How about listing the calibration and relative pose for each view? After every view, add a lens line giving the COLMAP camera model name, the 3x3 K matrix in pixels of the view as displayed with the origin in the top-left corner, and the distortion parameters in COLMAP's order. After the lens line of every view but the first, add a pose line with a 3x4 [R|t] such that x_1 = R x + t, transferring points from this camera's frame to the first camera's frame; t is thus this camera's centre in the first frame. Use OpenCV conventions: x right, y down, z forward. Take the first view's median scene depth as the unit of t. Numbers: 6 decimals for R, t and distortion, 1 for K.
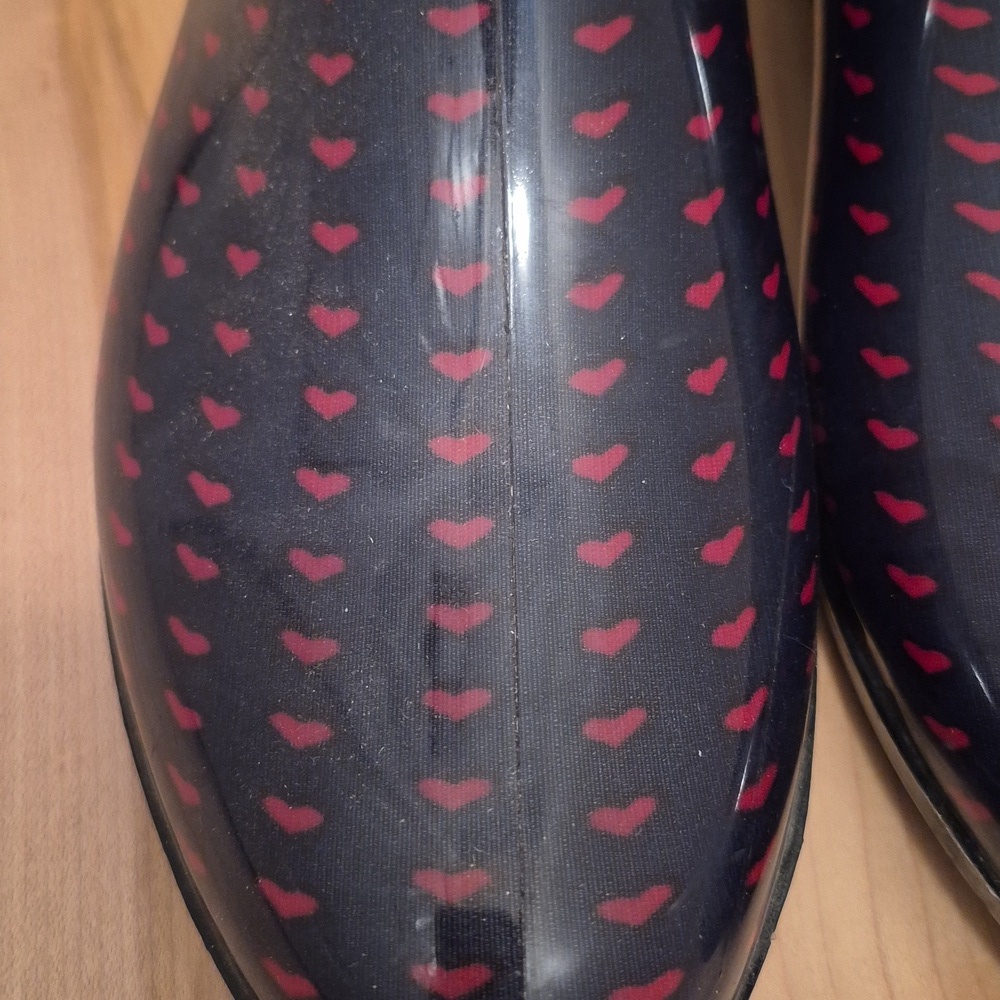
lens RADIAL K [[1567.5, 0, 505.7], [0, 1567.5, 499.8], [0, 0, 1]] dist [0.085458, 0.000000]
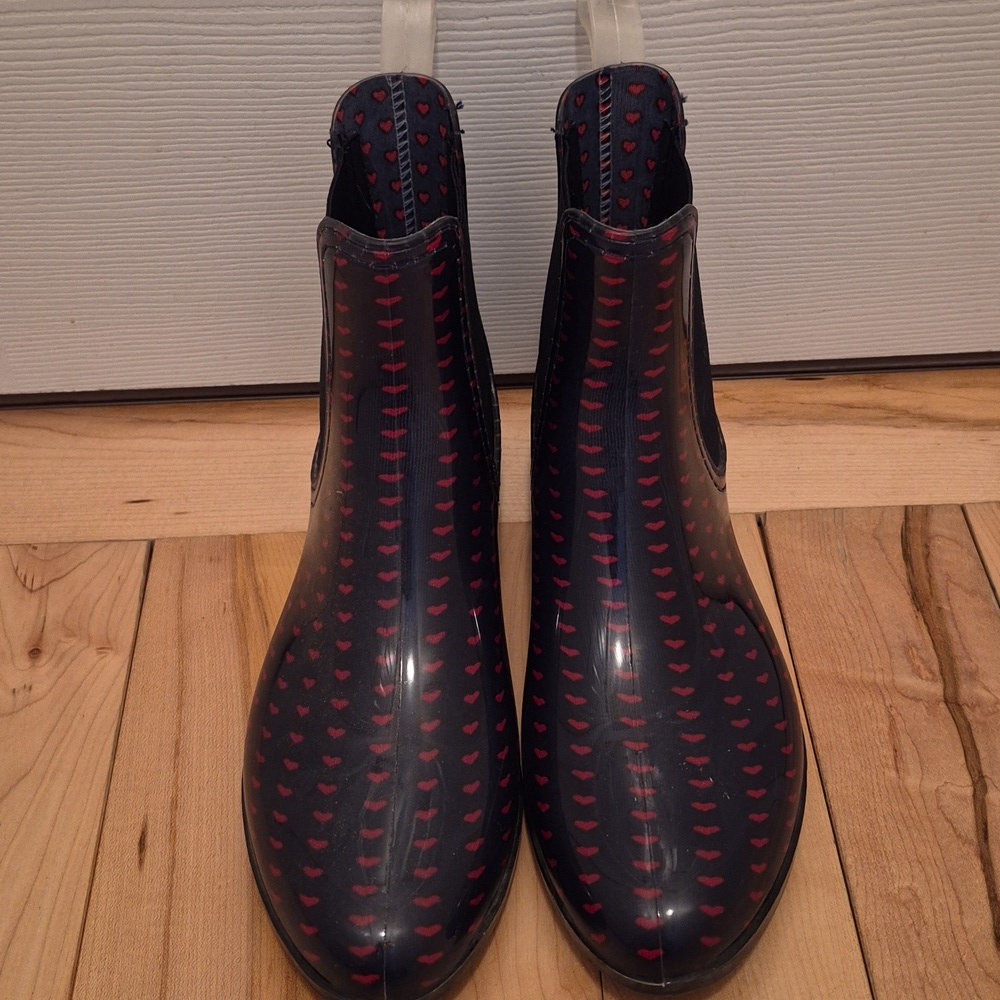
lens RADIAL K [[1567.5, 0, 506.6], [0, 1567.5, 495.6], [0, 0, 1]] dist [0.085458, 0.000000]
pose [[0.999233, 0.027333, -0.028052, 0.258294], [-0.034320, 0.956143, -0.290881, 0.337114], [0.018871, 0.291621, 0.956348, -1.794816]]
